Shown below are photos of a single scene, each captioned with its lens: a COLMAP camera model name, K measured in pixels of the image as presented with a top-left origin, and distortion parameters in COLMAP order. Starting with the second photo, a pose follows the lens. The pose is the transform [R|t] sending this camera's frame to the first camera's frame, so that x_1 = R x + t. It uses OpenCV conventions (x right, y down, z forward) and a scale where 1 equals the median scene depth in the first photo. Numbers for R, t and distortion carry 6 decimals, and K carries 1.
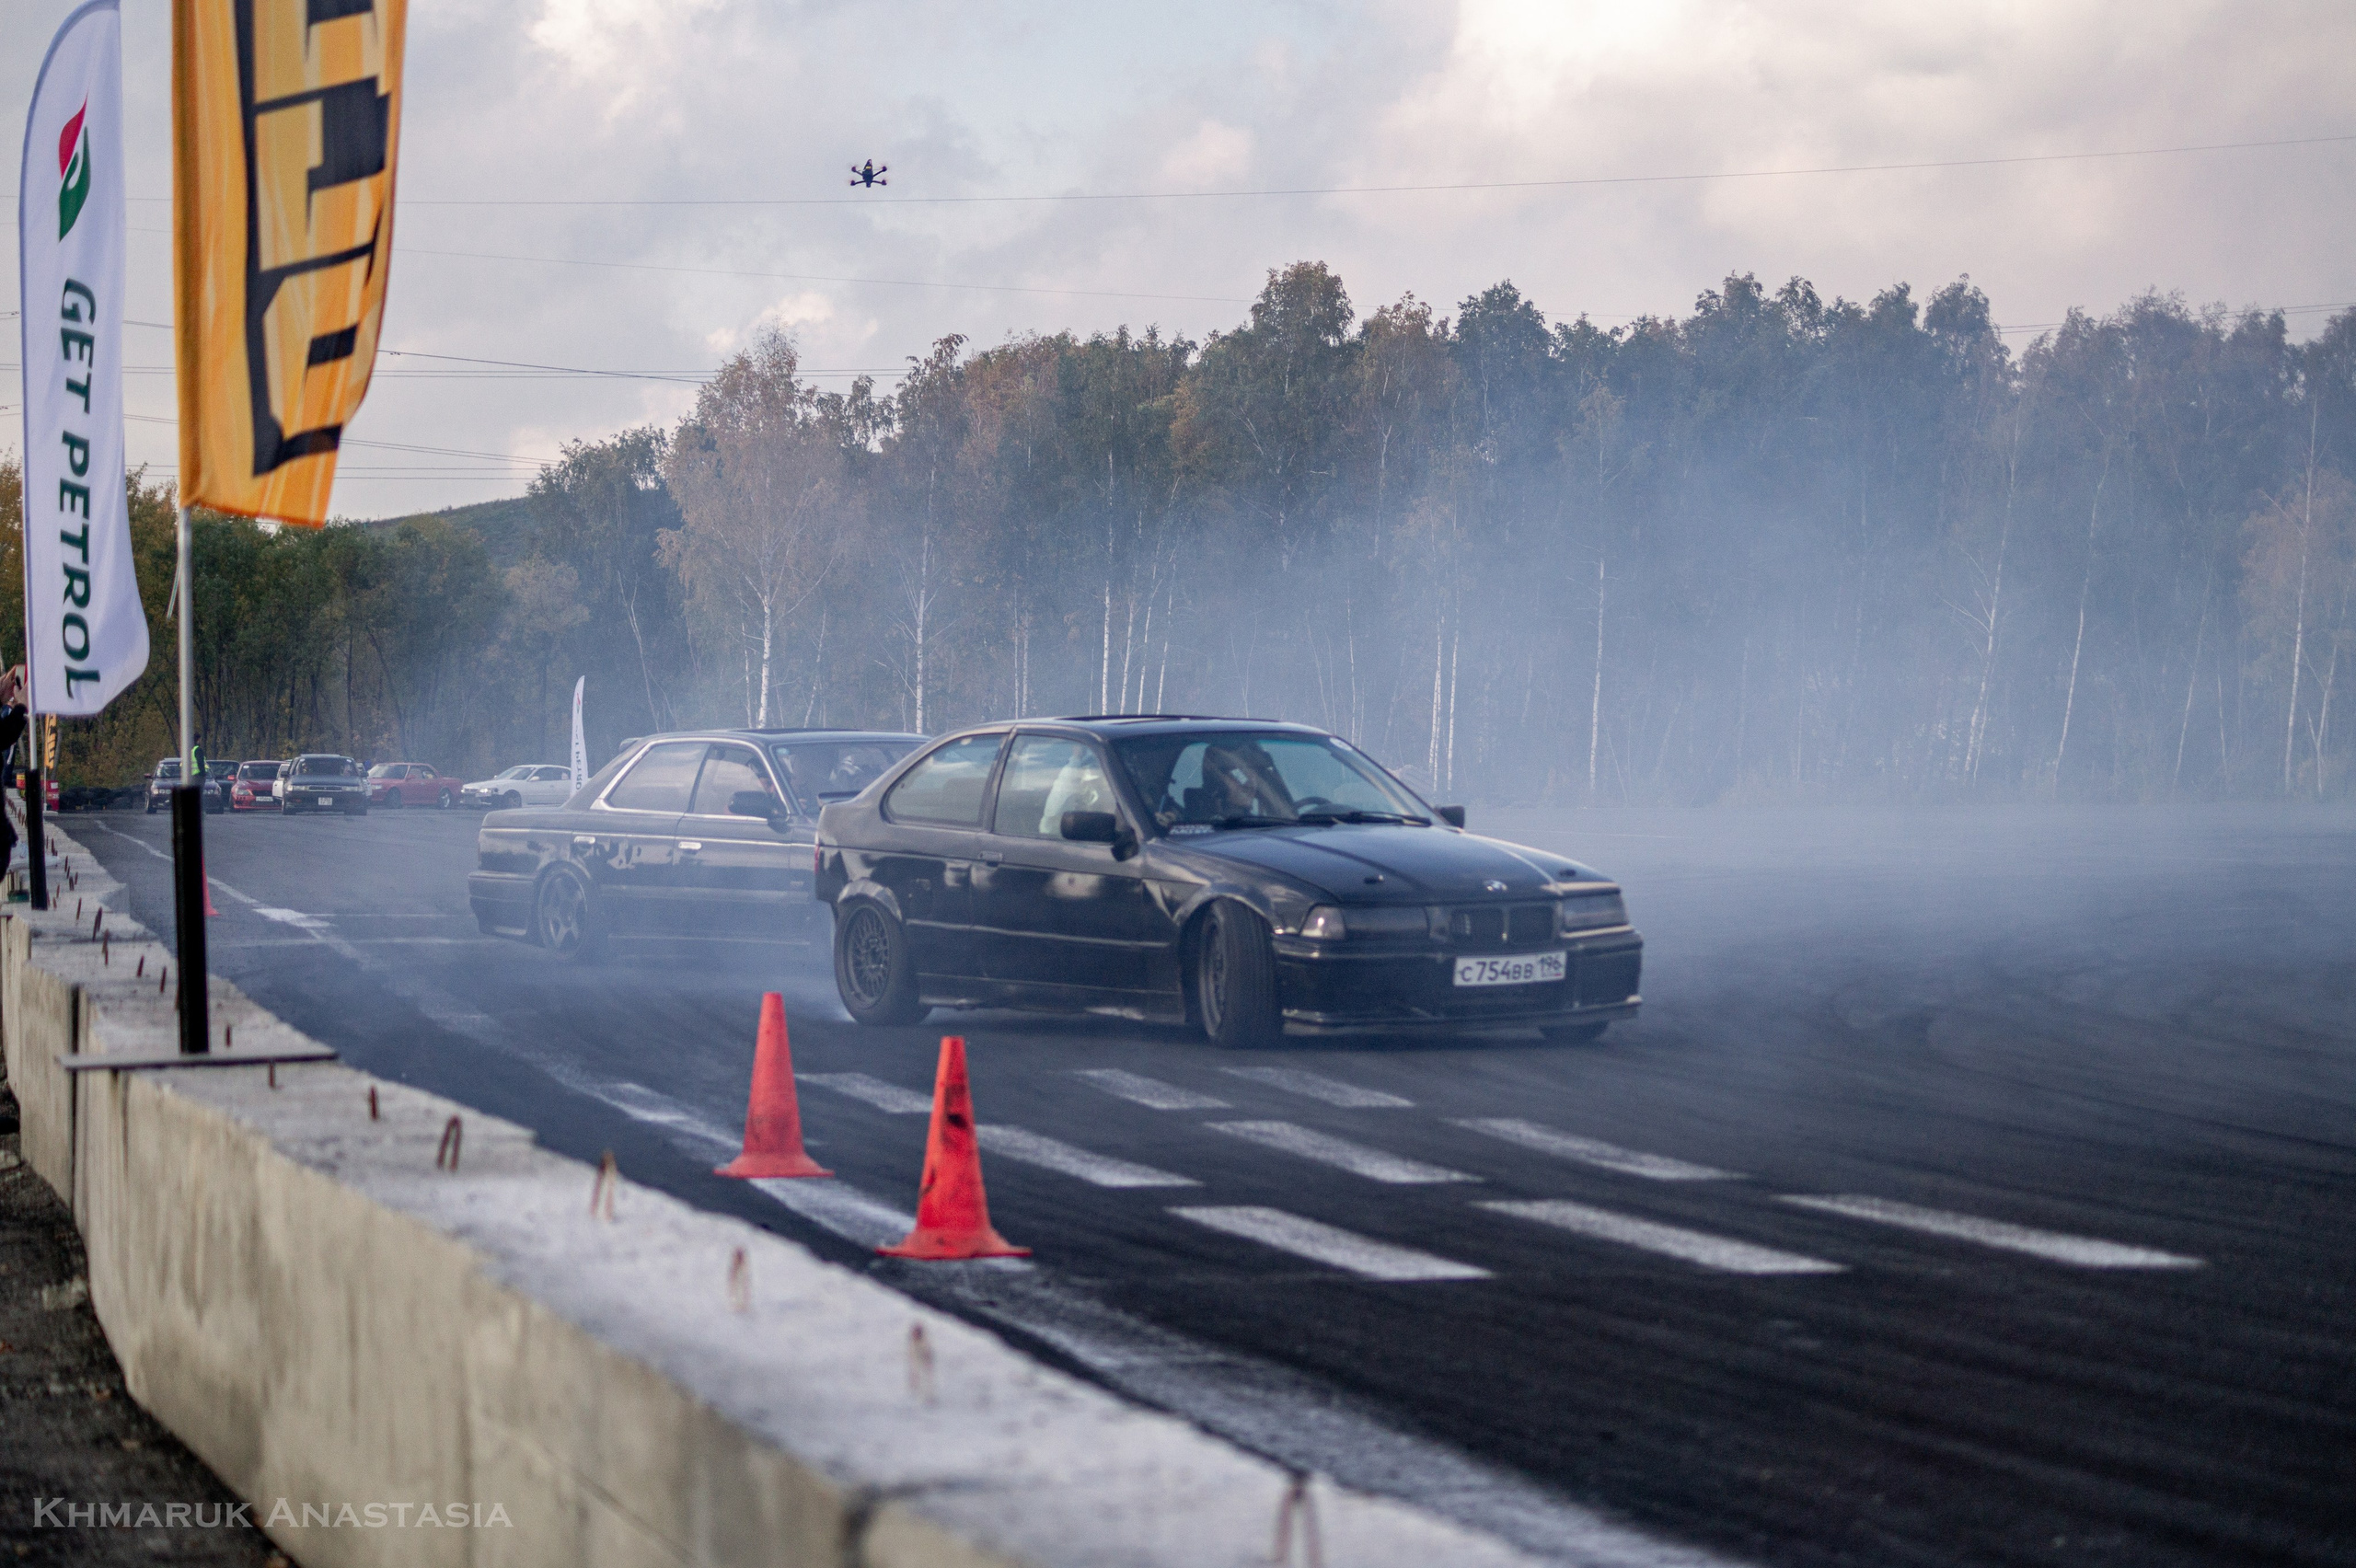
lens RADIAL K [[4523.5, 0, 1133.4], [0, 4523.5, 782.8], [0, 0, 1]] dist [0.022721, 0.458095]
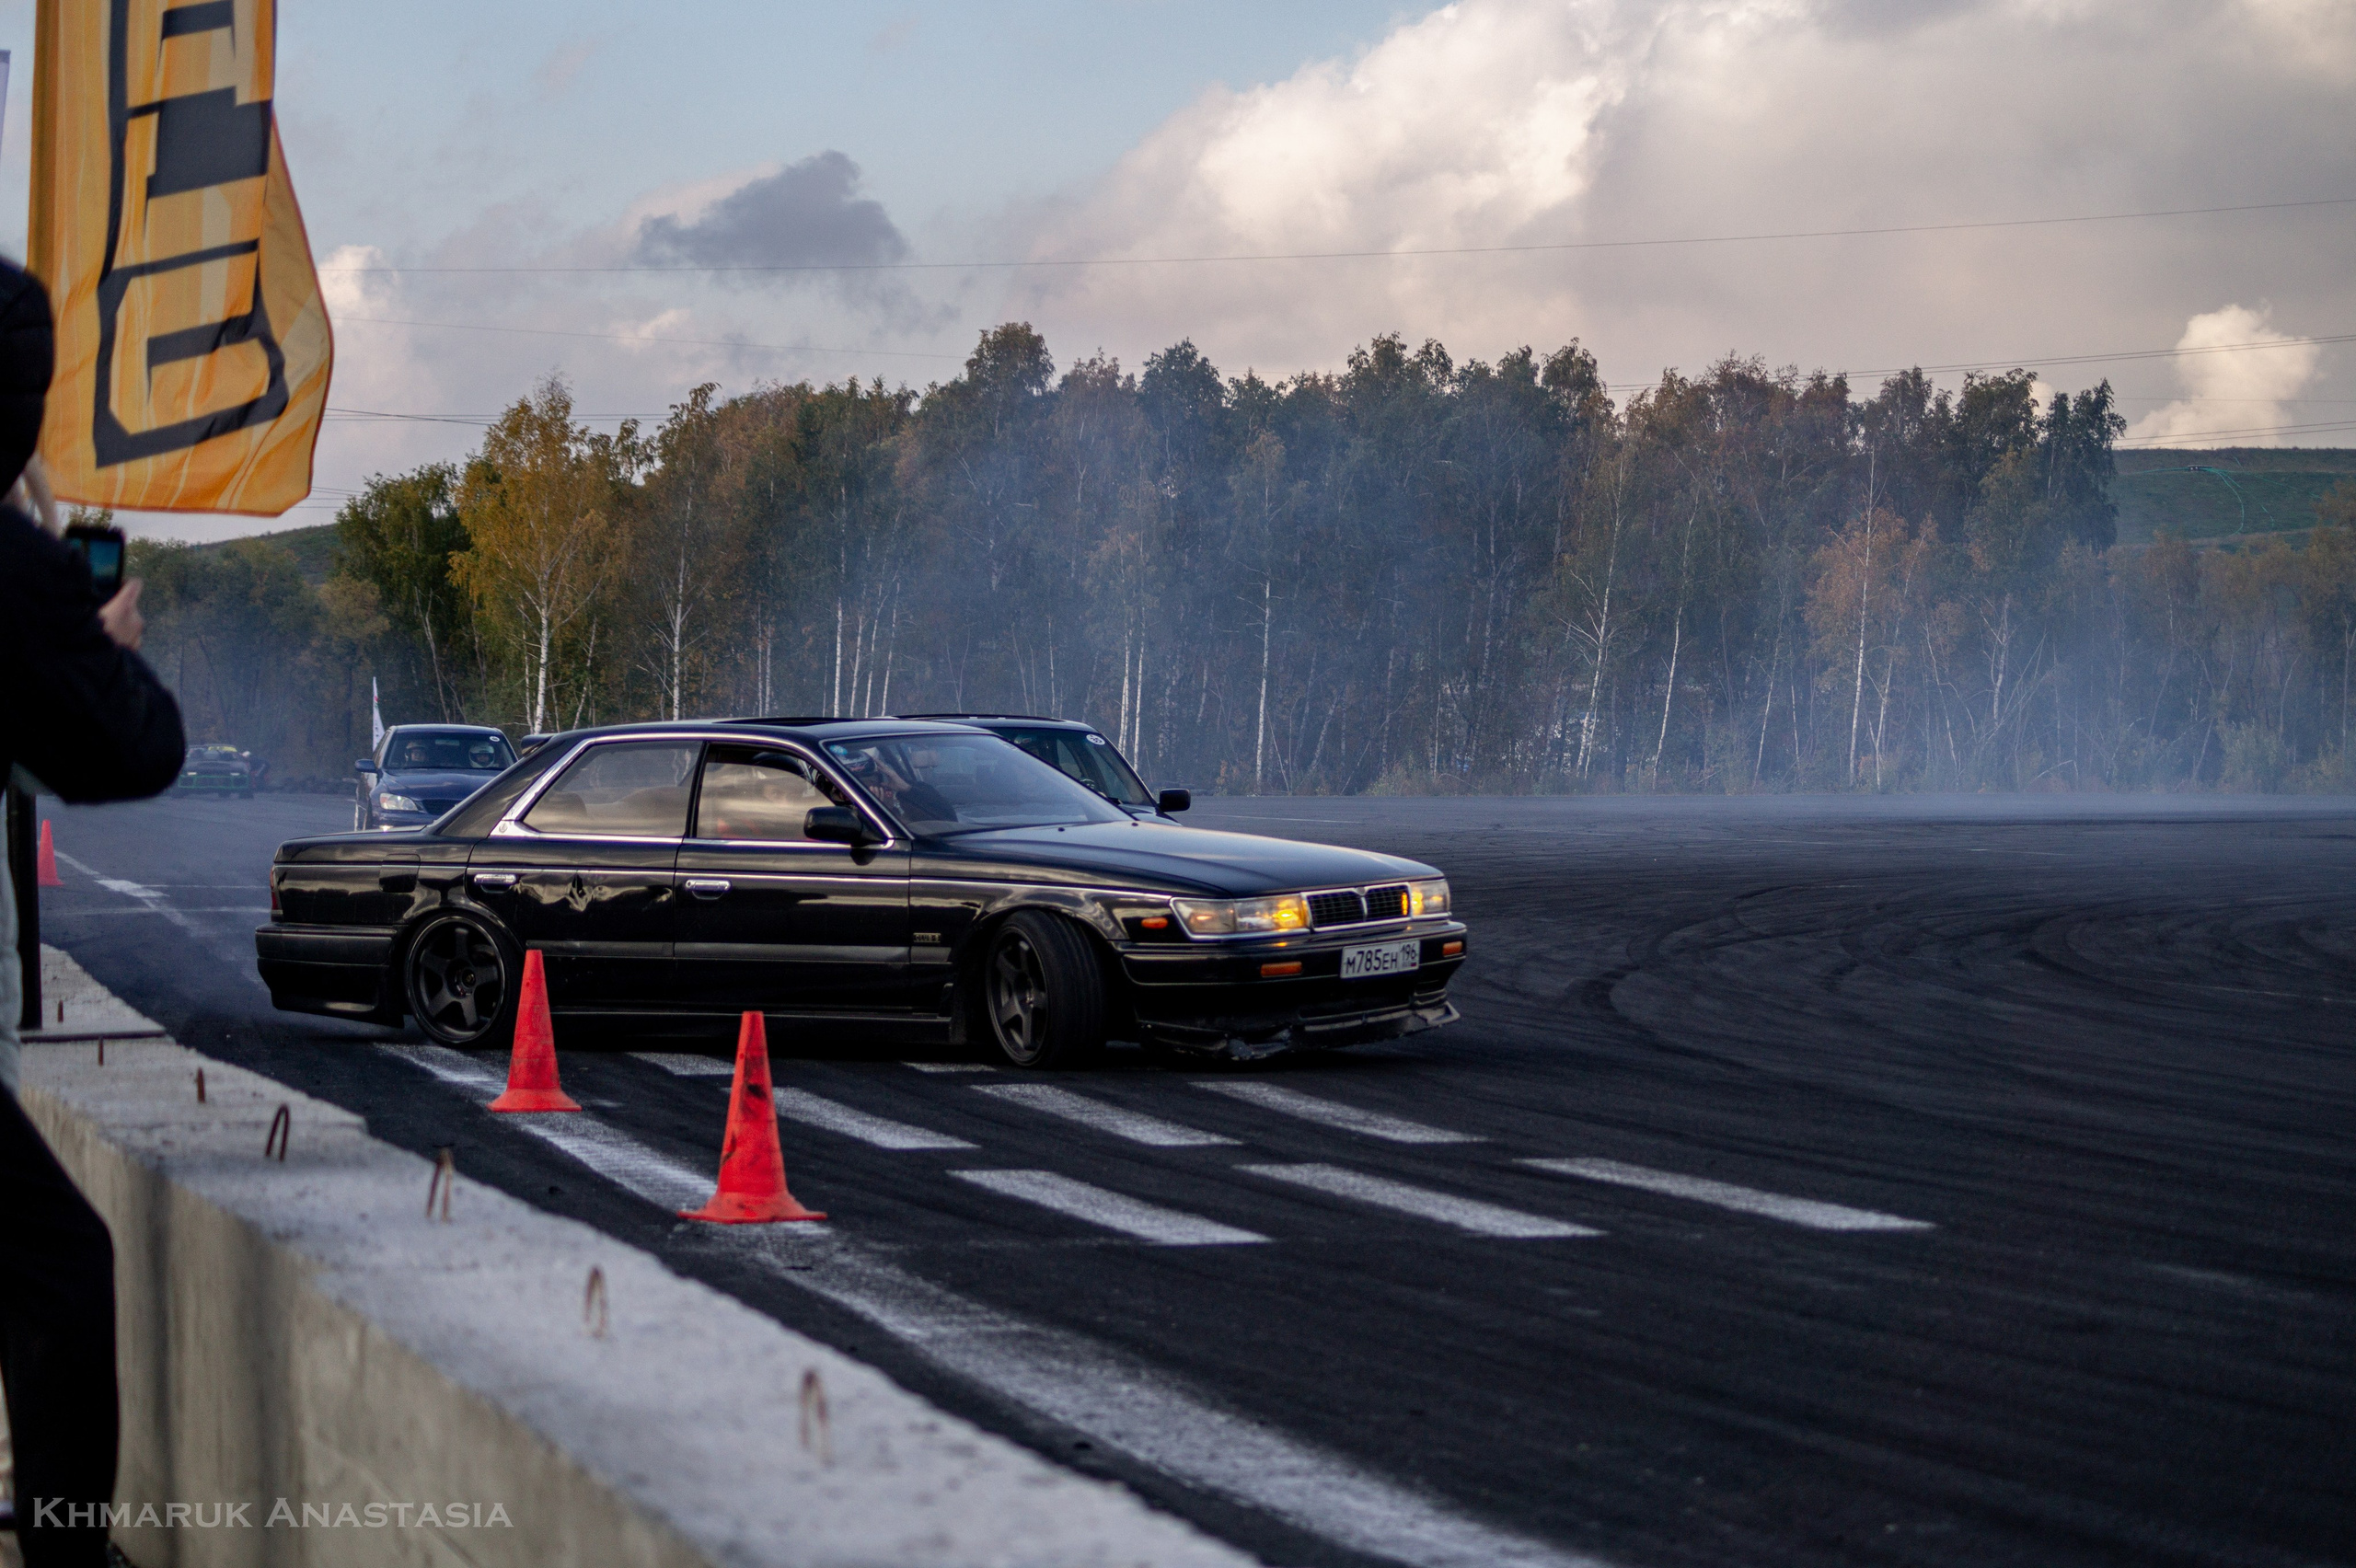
lens RADIAL K [[5046.9, 0, 1189.8], [0, 5046.9, 736.8], [0, 0, 1]] dist [-0.035652, -0.828401]
pose [[0.999608, 0.004325, 0.027667, 0.034610], [-0.004182, 0.999978, -0.005235, -0.002009], [-0.027689, 0.005117, 0.999603, -0.207591]]
